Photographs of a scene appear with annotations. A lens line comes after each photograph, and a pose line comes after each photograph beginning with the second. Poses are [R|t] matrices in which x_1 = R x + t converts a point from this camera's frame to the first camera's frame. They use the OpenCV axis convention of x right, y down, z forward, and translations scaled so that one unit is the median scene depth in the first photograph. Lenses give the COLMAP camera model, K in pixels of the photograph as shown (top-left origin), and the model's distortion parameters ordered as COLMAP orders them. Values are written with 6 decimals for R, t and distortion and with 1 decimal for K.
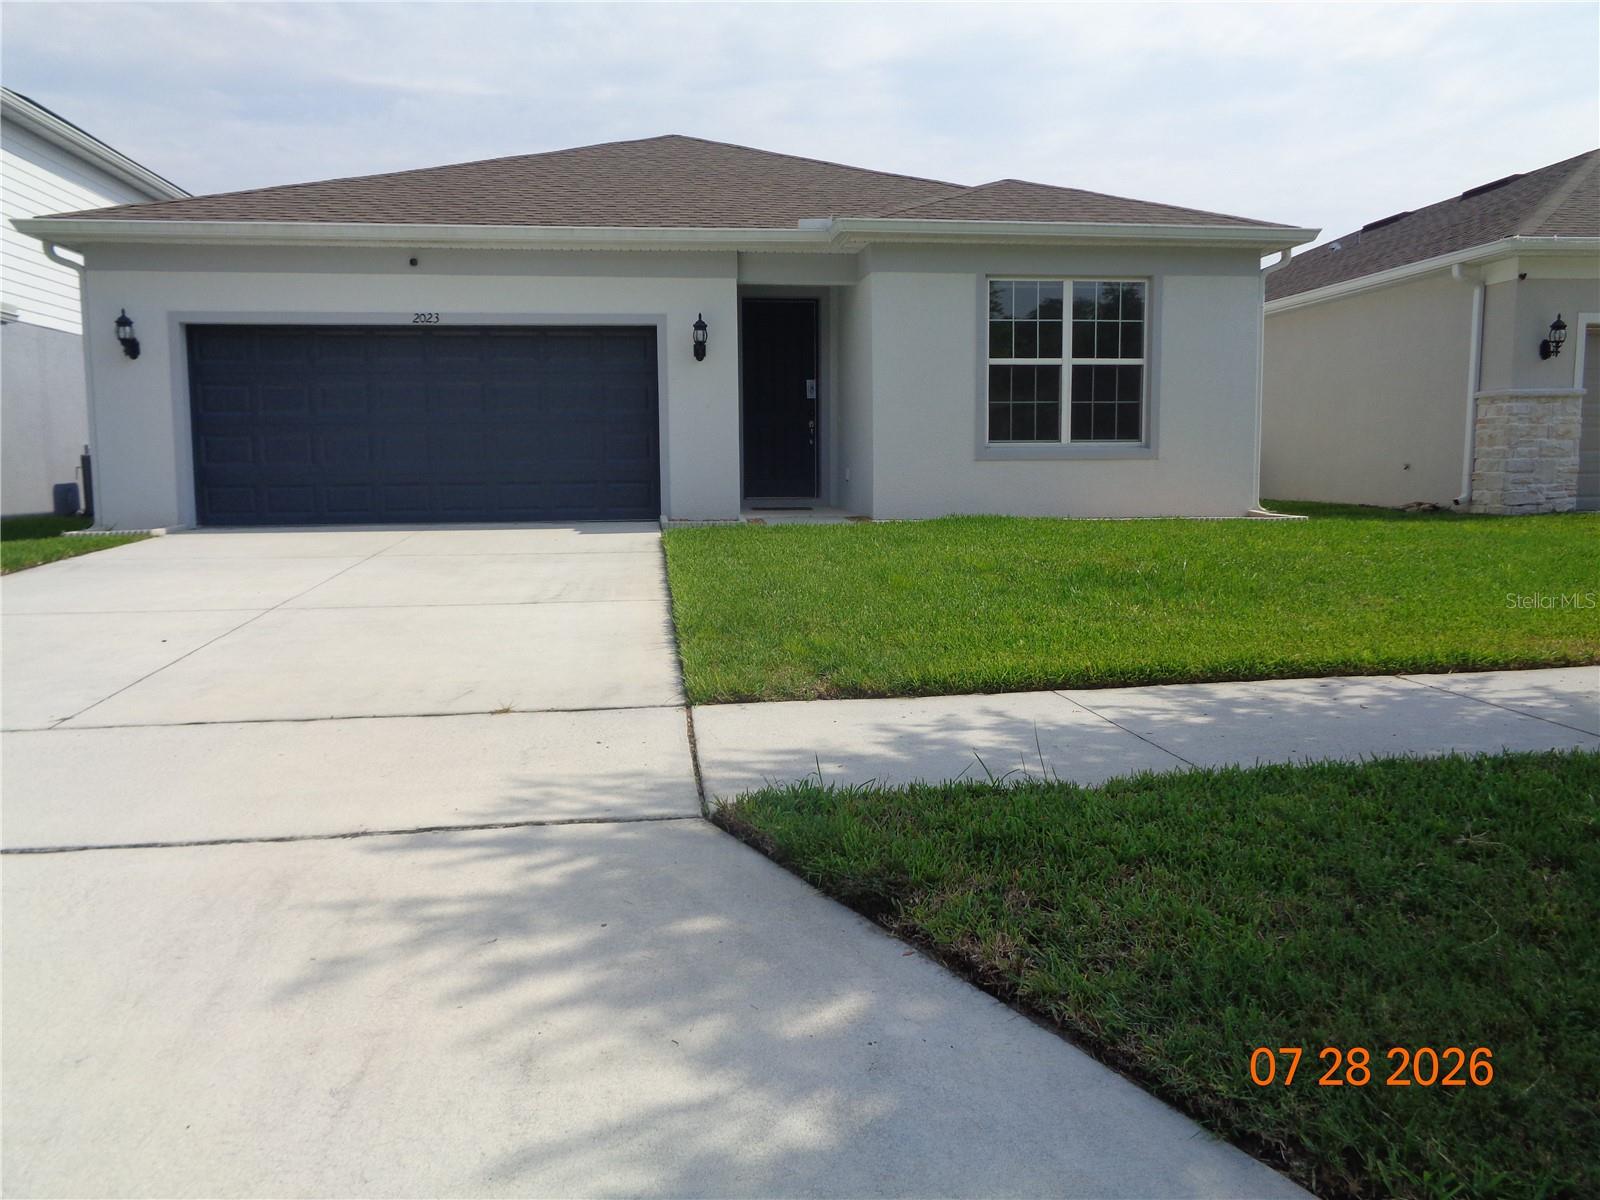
lens RADIAL K [[1314.4, 0, 800.0], [0, 1314.4, 600.0], [0, 0, 1]] dist [0.027809, 0.000068]
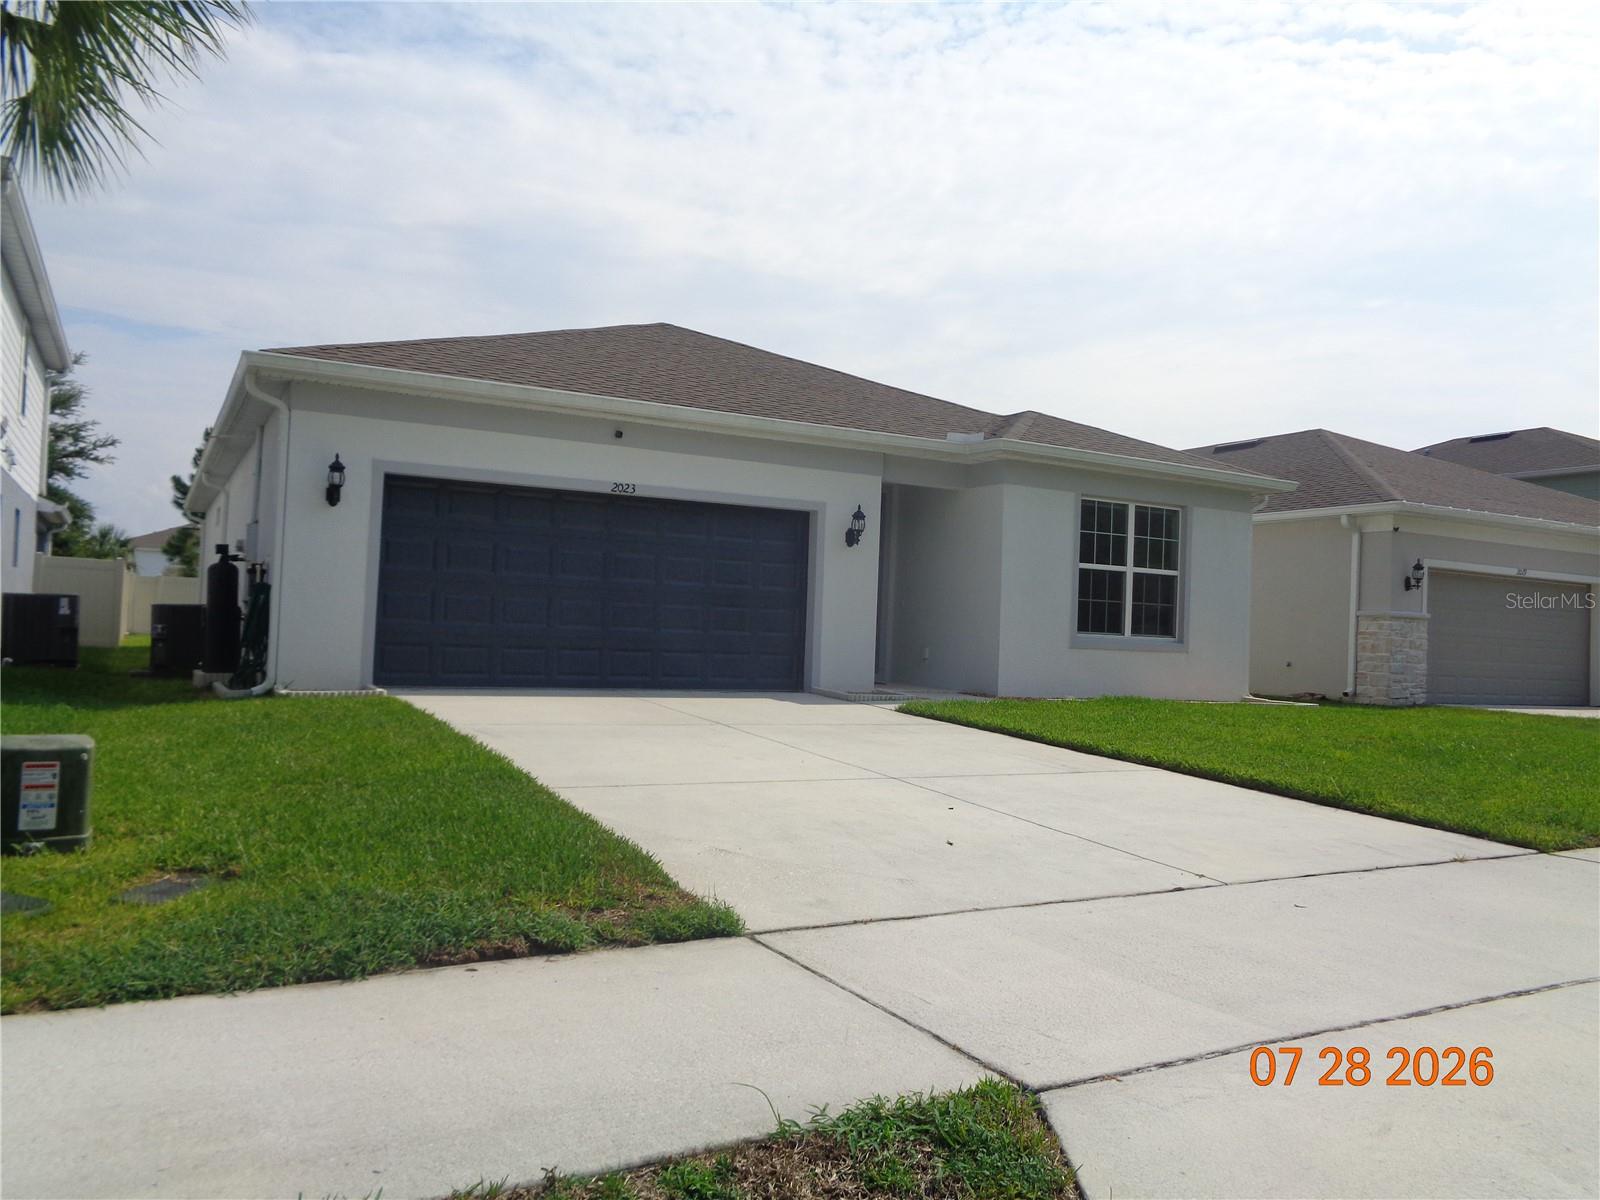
lens RADIAL K [[1314.4, 0, 800.0], [0, 1314.4, 600.0], [0, 0, 1]] dist [0.027809, 0.000068]
pose [[0.917786, 0.055312, 0.393205, -0.543943], [-0.008398, 0.992733, -0.120046, -0.005943], [-0.396987, 0.106874, 0.911581, 0.022943]]
